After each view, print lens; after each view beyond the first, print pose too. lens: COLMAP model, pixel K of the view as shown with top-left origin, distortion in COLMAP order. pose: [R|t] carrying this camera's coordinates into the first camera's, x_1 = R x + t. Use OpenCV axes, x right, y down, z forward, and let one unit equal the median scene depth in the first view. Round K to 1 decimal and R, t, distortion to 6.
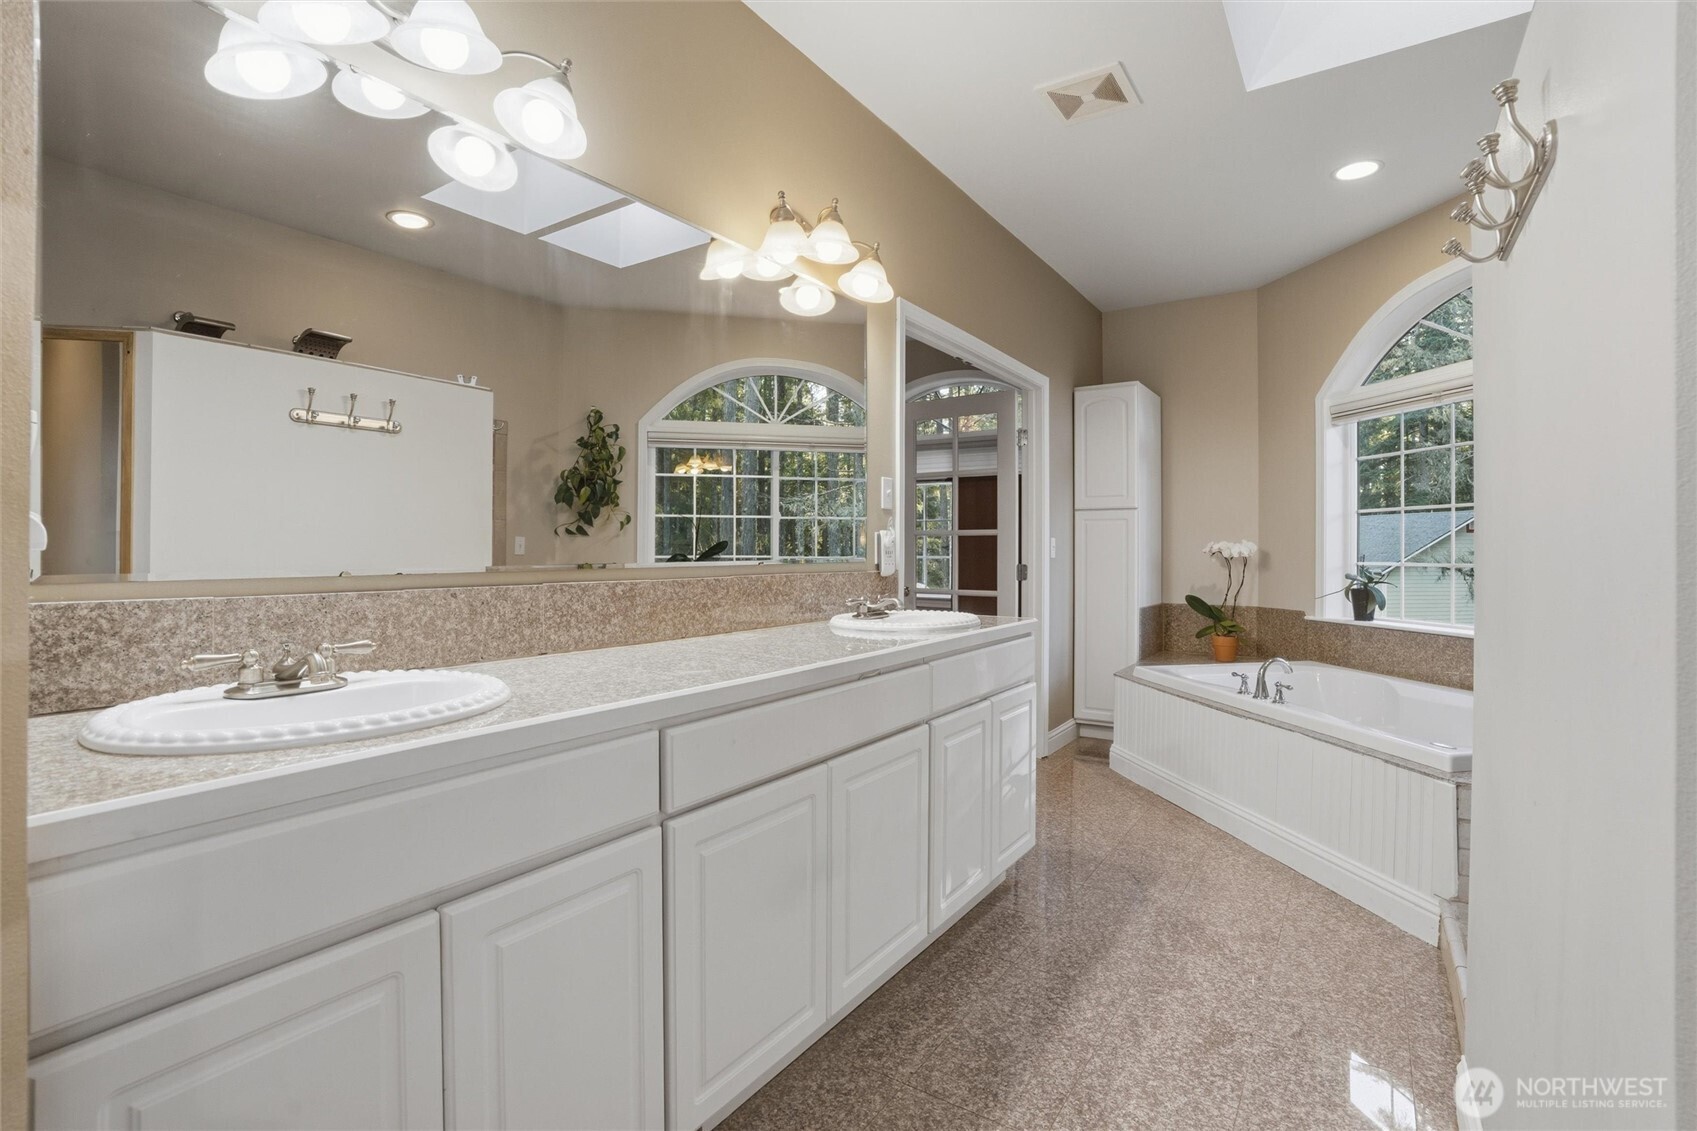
lens RADIAL K [[769.7, 0, 847.2], [0, 769.7, 558.2], [0, 0, 1]] dist [-0.051171, 0.000339]
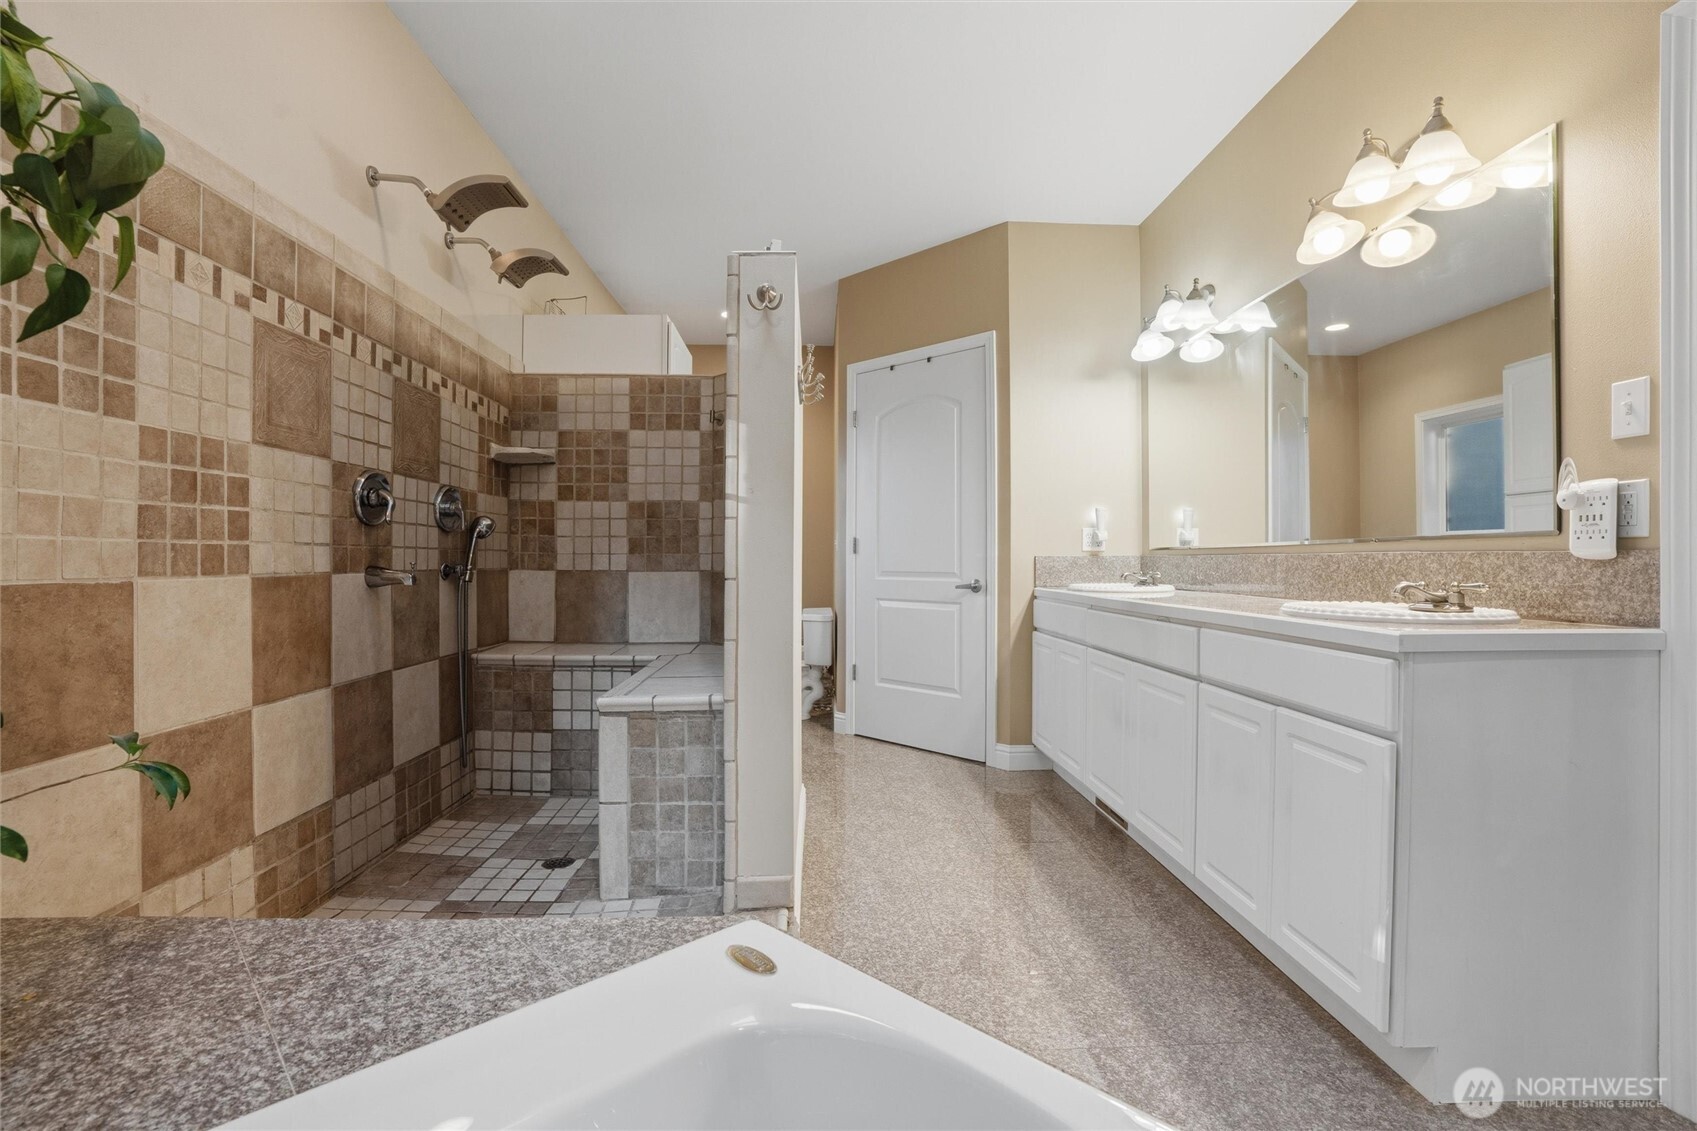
lens RADIAL K [[769.7, 0, 847.2], [0, 769.7, 558.2], [0, 0, 1]] dist [-0.051171, 0.000339]
pose [[-0.797392, -0.003213, -0.603454, 0.978802], [-0.005384, 0.999984, 0.001790, 0.030620], [0.603438, 0.004676, -0.797396, 1.313625]]
